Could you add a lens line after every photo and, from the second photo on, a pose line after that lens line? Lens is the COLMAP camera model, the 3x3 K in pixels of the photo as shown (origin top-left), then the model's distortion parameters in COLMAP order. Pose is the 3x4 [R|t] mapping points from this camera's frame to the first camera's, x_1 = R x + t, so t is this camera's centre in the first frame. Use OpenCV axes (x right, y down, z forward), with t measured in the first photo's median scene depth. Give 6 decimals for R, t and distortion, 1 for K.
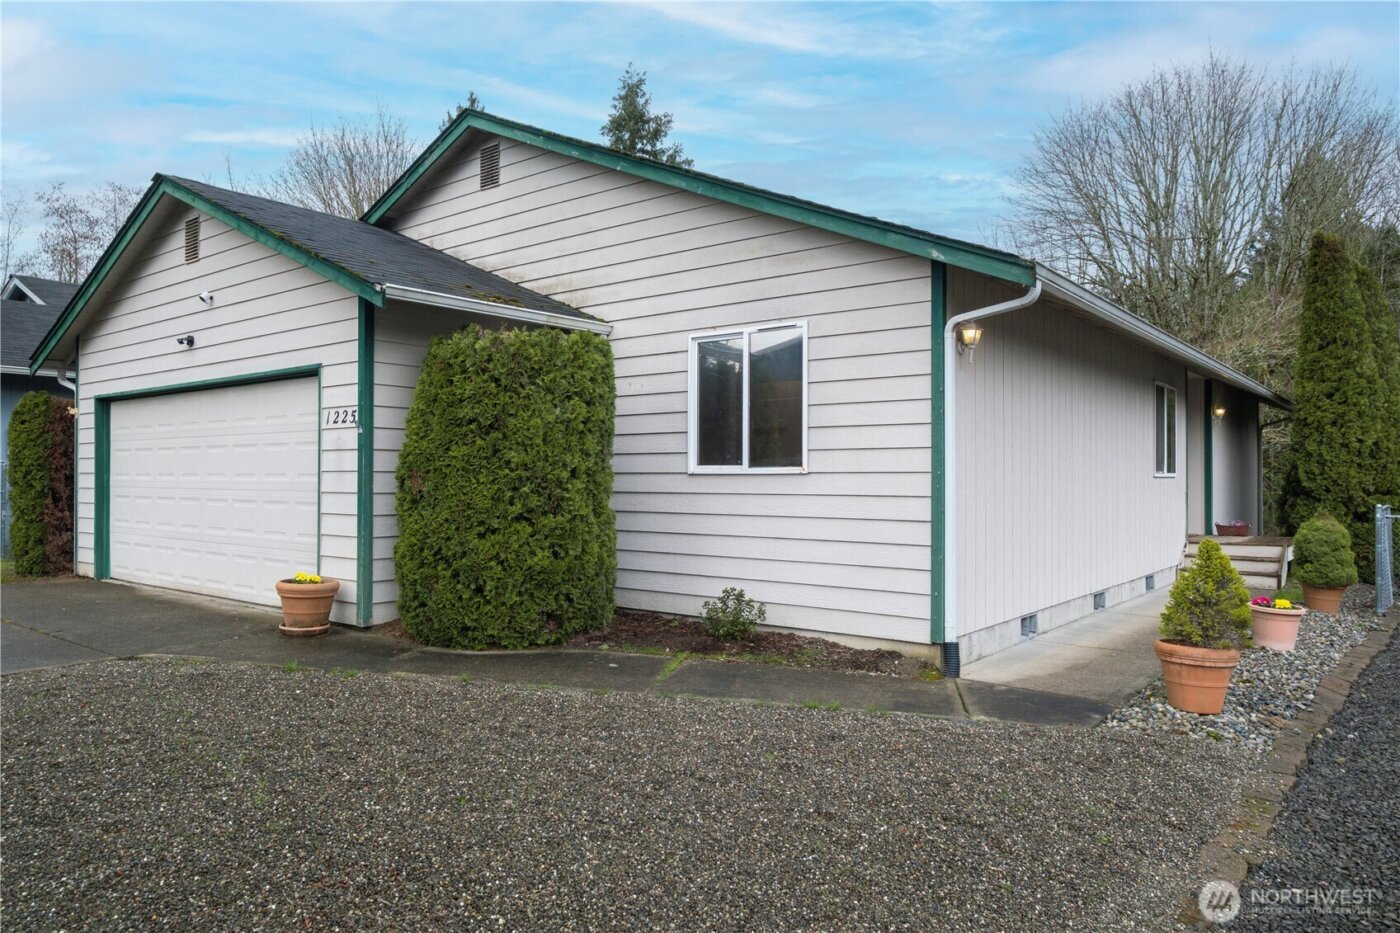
lens RADIAL K [[932.6, 0, 705.3], [0, 932.6, 468.1], [0, 0, 1]] dist [0.008177, -0.005033]
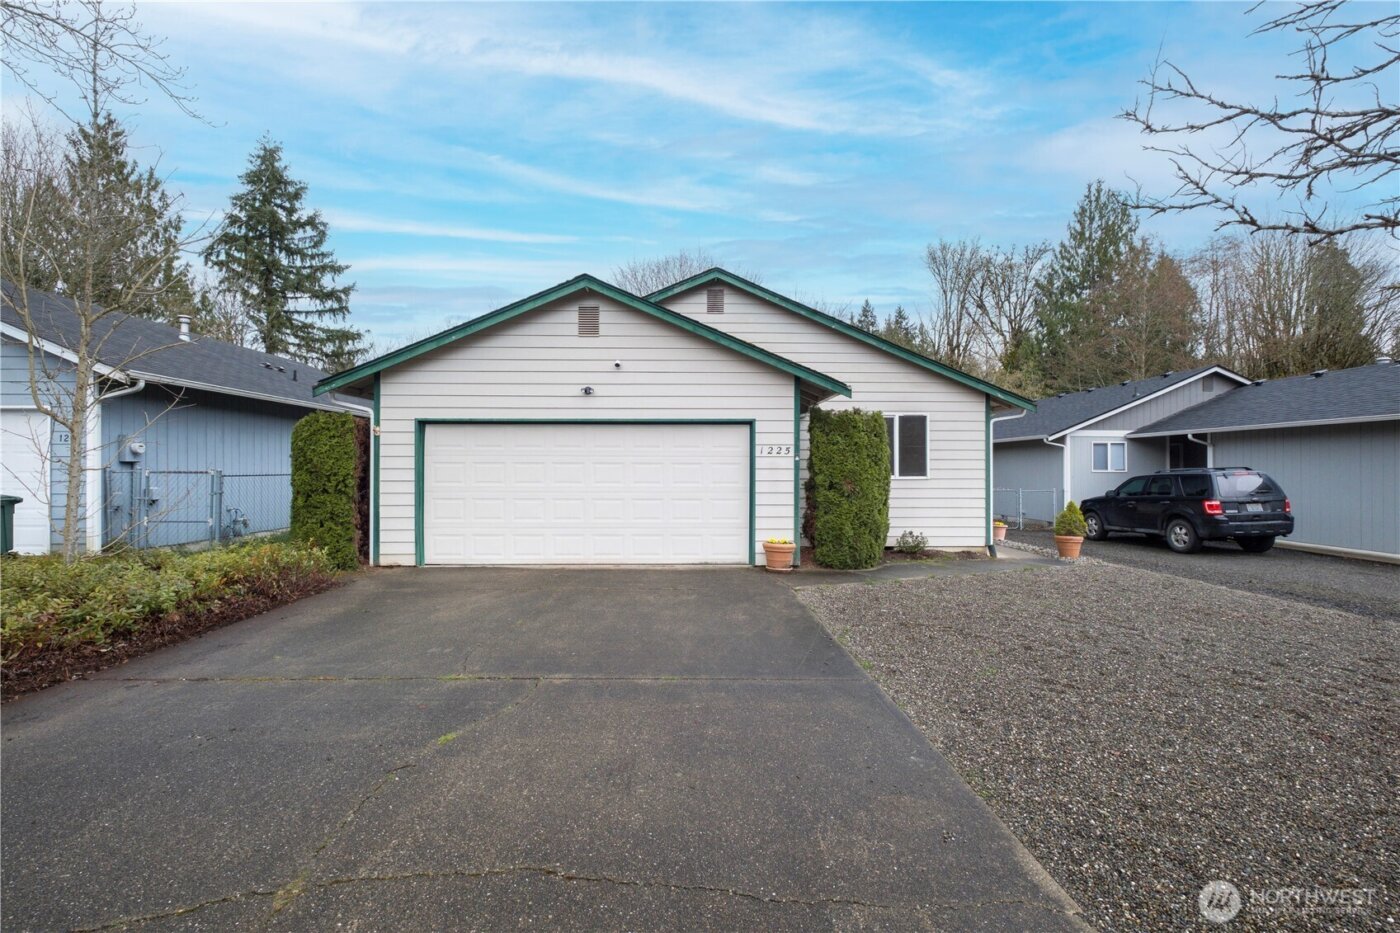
lens RADIAL K [[607.3, 0, 715.9], [0, 607.3, 464.4], [0, 0, 1]] dist [0.002100, -0.005640]
pose [[0.760619, 0.004911, 0.649180, -1.207032], [-0.005791, 0.999983, -0.000780, -0.025746], [-0.649173, -0.003166, 0.760634, 0.184456]]
